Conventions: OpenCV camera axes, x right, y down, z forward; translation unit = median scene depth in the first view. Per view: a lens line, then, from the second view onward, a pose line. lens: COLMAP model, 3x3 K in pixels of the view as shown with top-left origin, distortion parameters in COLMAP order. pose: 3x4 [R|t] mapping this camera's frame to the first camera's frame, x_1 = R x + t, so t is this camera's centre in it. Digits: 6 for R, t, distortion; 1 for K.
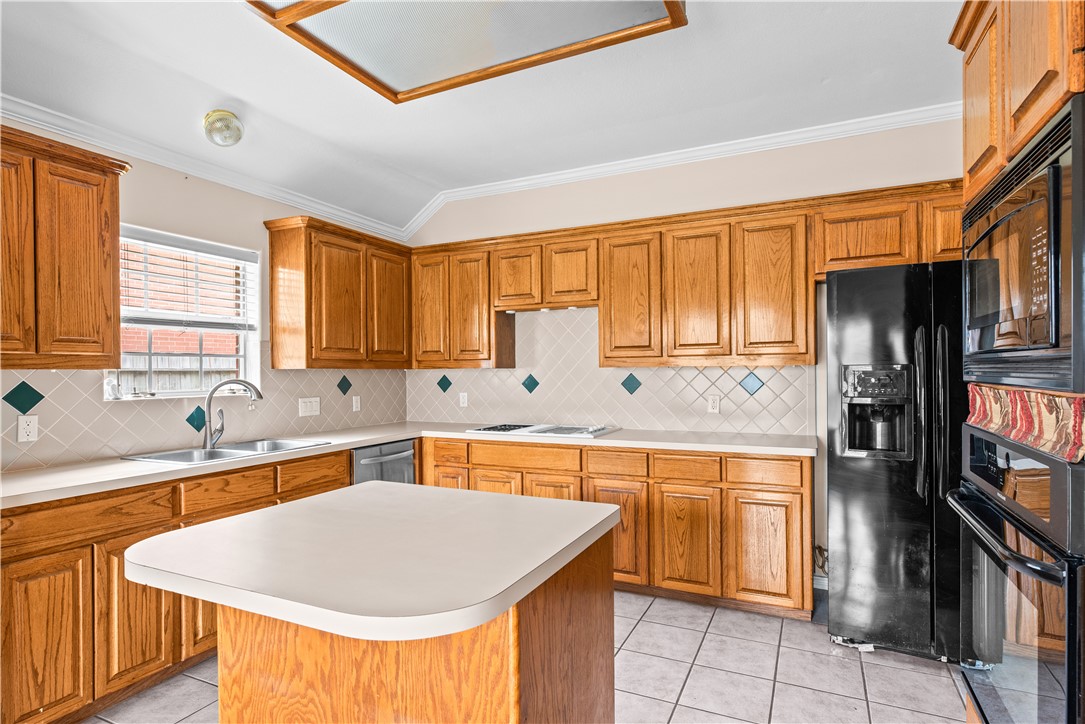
lens RADIAL K [[569.7, 0, 540.9], [0, 569.7, 371.4], [0, 0, 1]] dist [-0.001423, 0.000149]
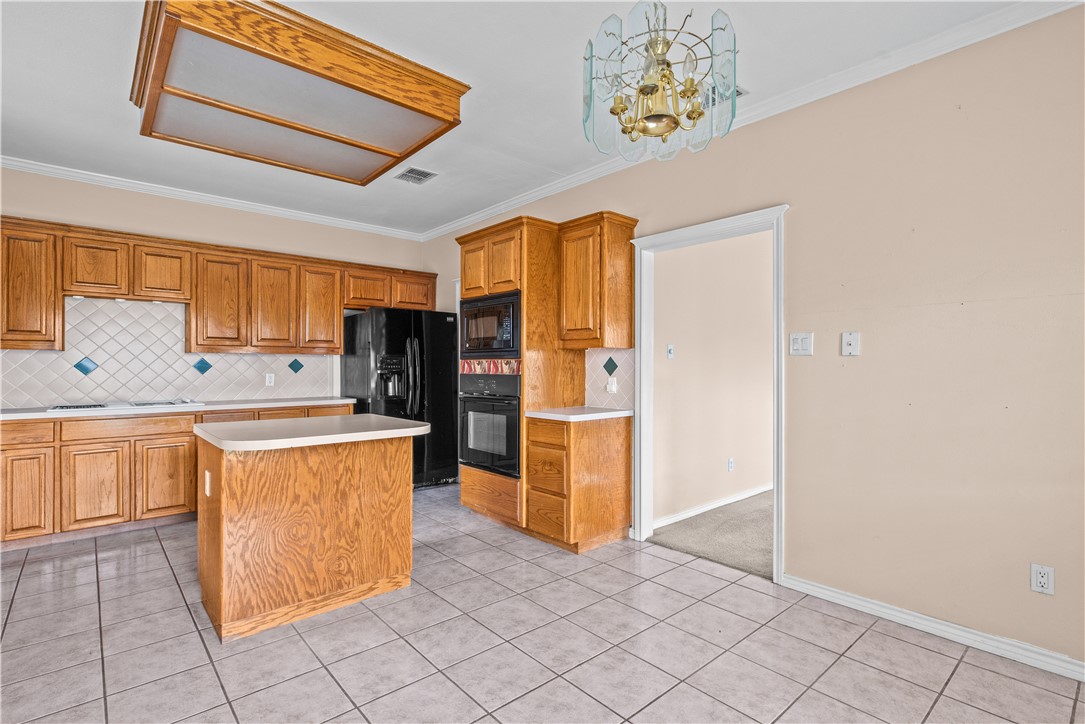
lens RADIAL K [[521.4, 0, 541.3], [0, 521.4, 366.2], [0, 0, 1]] dist [0.003631, -0.000004]
pose [[0.387460, 0.009261, 0.921840, -0.705230], [-0.003567, 0.999957, -0.008547, 0.032420], [-0.921880, 0.000024, 0.387476, -0.186031]]
